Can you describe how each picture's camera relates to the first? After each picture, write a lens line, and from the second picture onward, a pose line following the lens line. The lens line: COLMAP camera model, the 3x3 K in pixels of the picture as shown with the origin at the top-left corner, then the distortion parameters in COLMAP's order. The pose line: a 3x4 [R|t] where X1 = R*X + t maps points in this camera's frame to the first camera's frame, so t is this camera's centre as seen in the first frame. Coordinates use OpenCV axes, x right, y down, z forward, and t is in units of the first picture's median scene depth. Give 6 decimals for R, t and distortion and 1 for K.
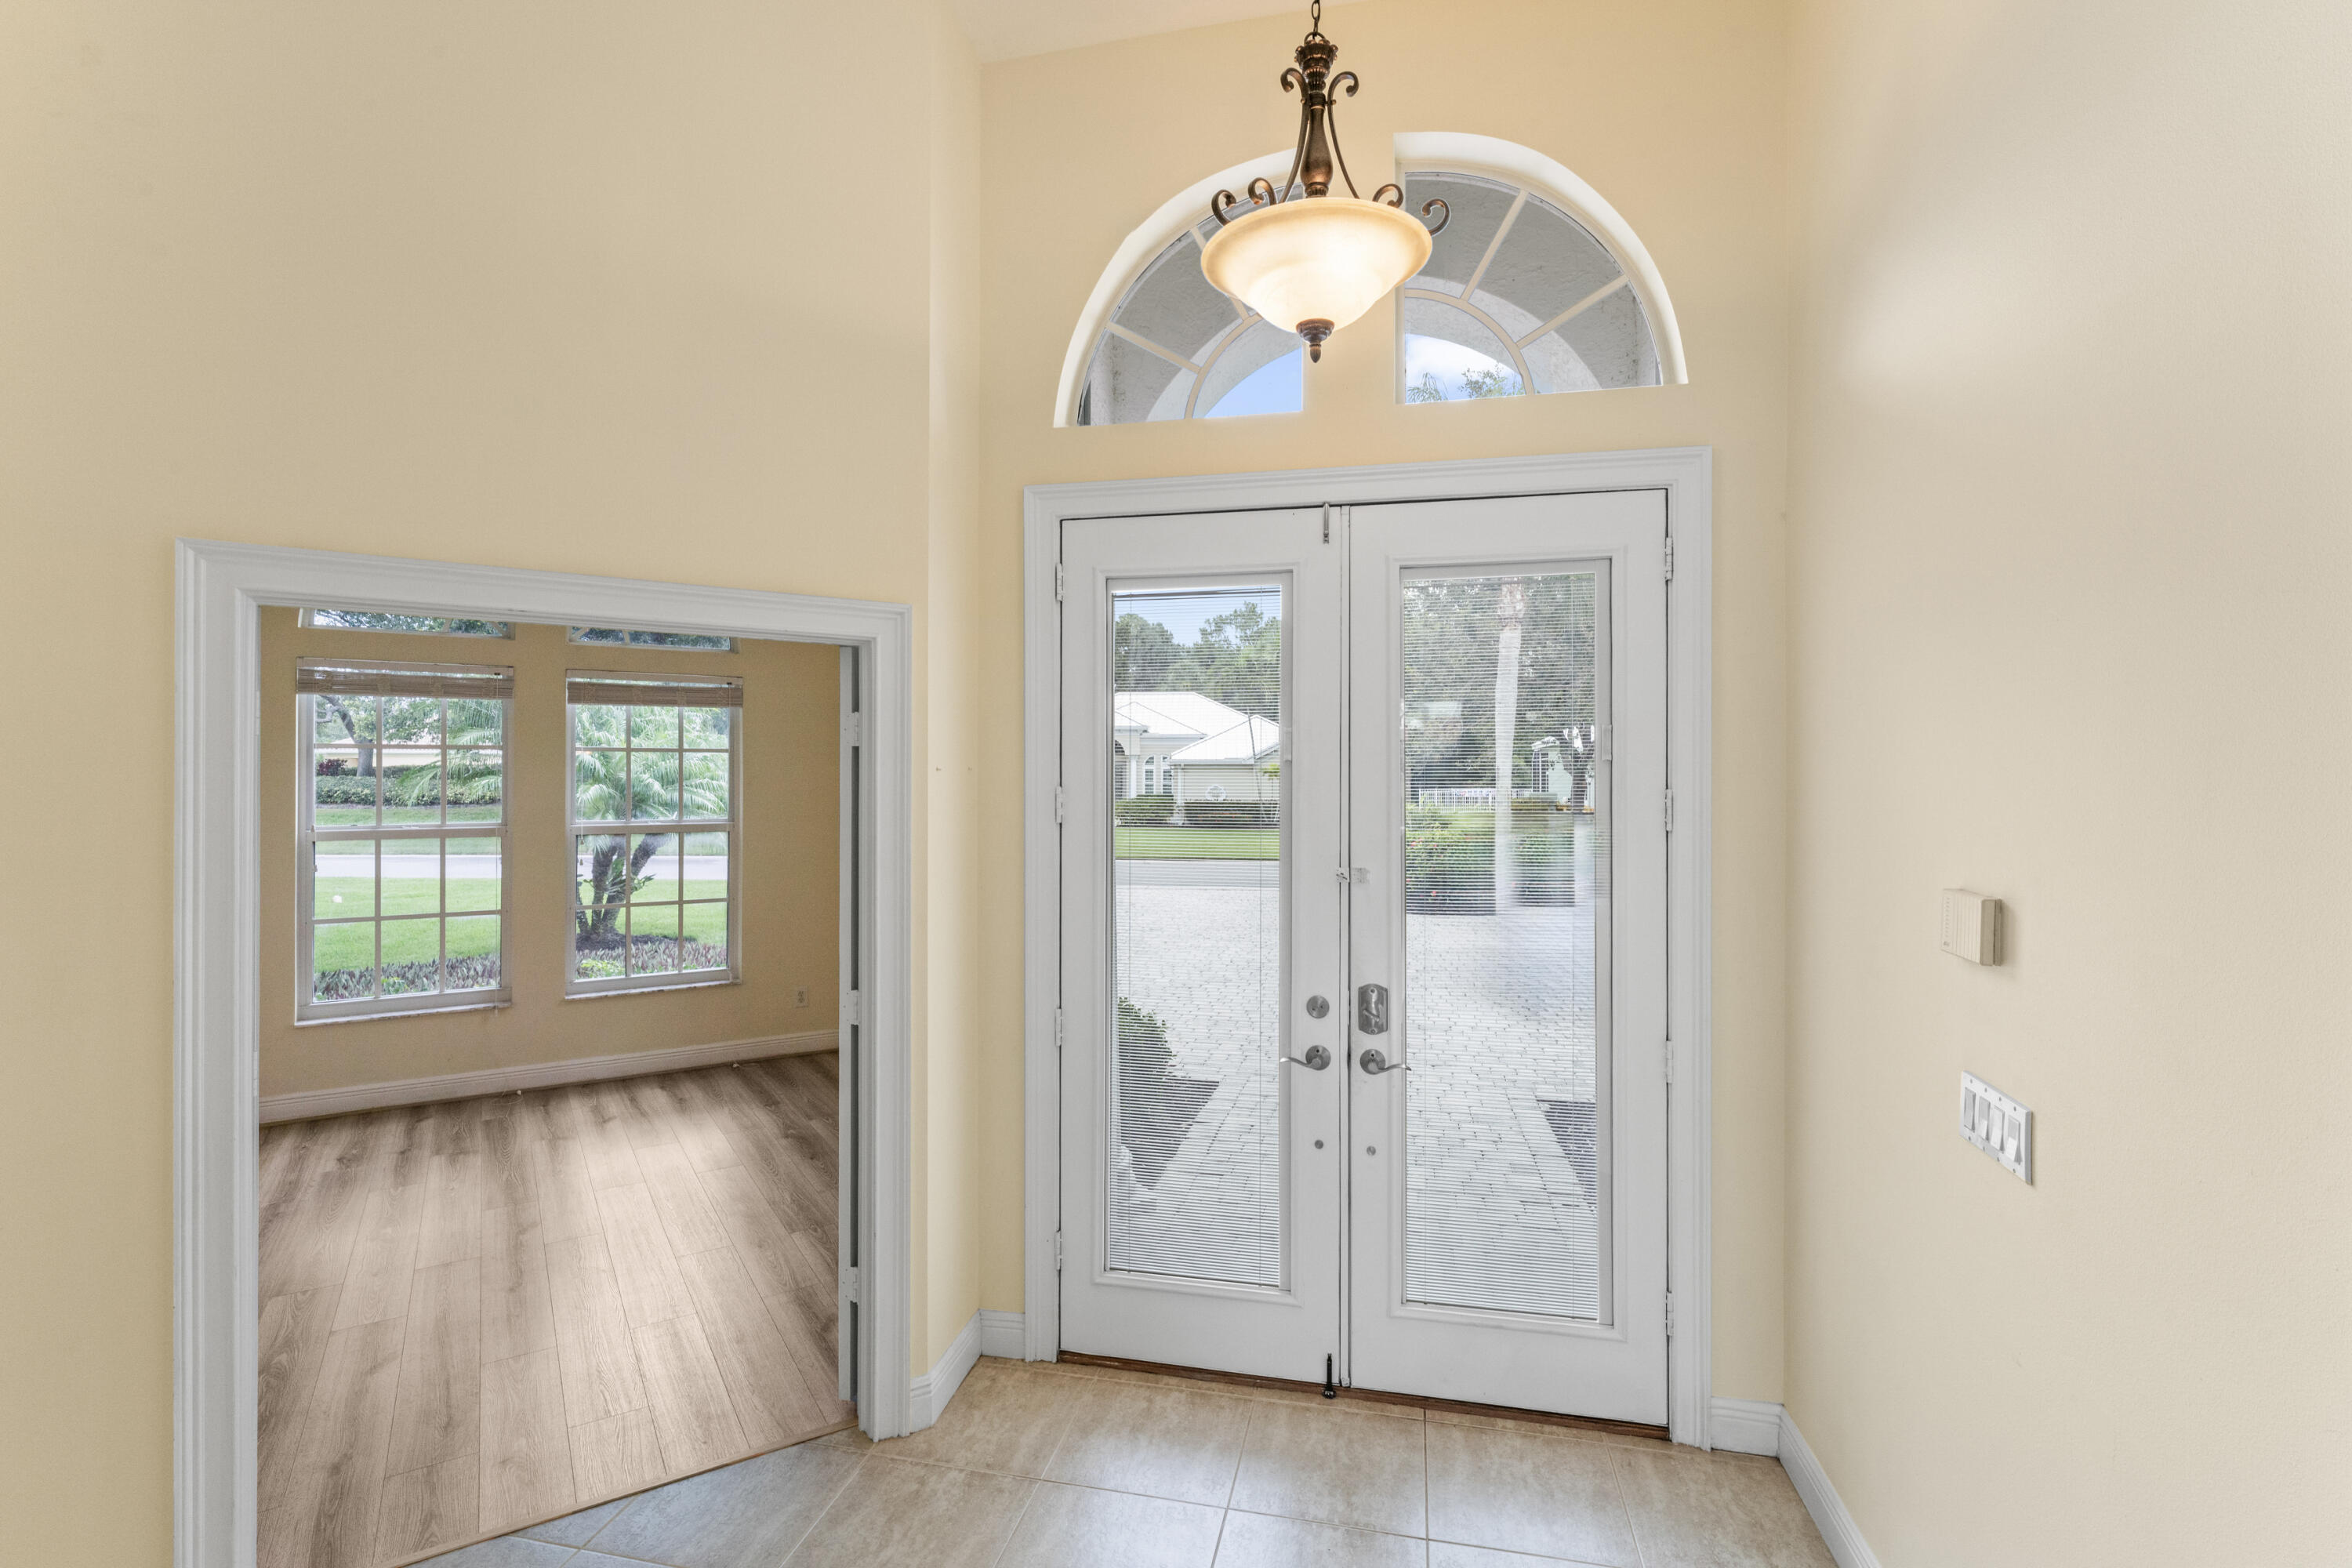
lens RADIAL K [[1065.1, 0, 1169.1], [0, 1065.1, 768.2], [0, 0, 1]] dist [-0.008071, 0.002007]
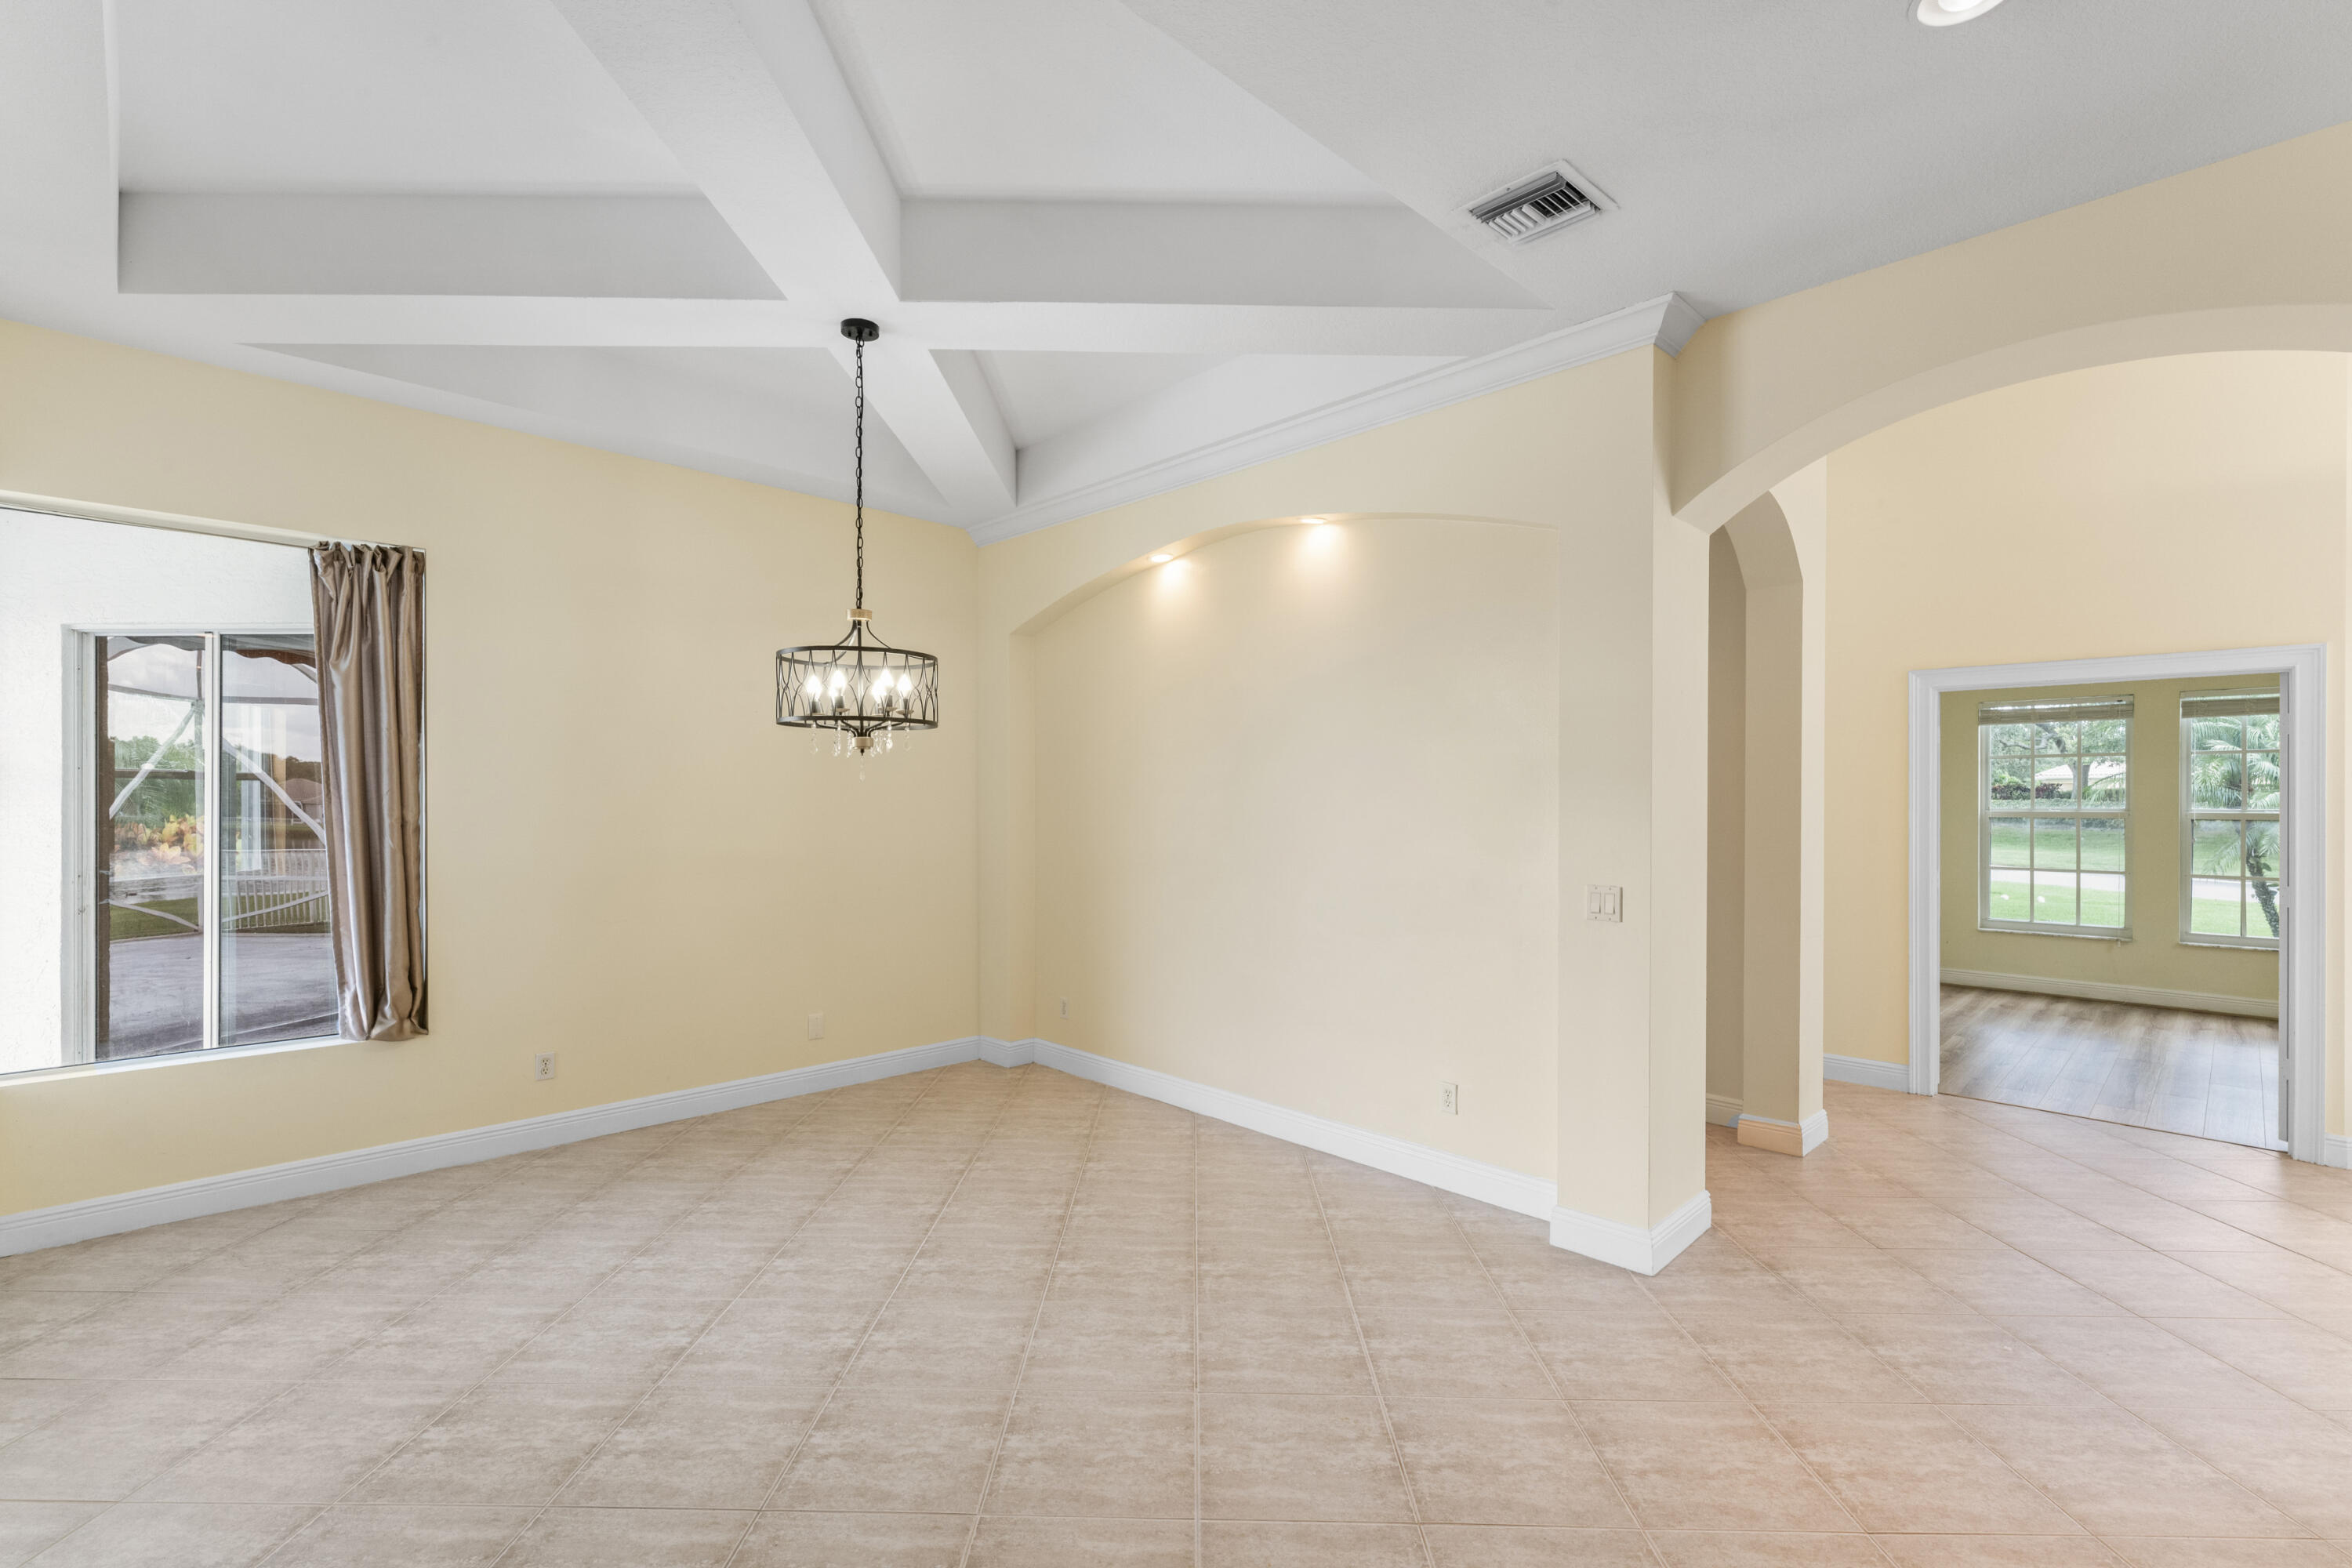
lens RADIAL K [[1058.5, 0, 1176.2], [0, 1058.5, 801.9], [0, 0, 1]] dist [0.001933, -0.001574]
pose [[0.205441, 0.000616, -0.978669, 0.447965], [0.003338, 0.999994, 0.001330, 0.035828], [0.978664, -0.003541, 0.205438, -0.469811]]
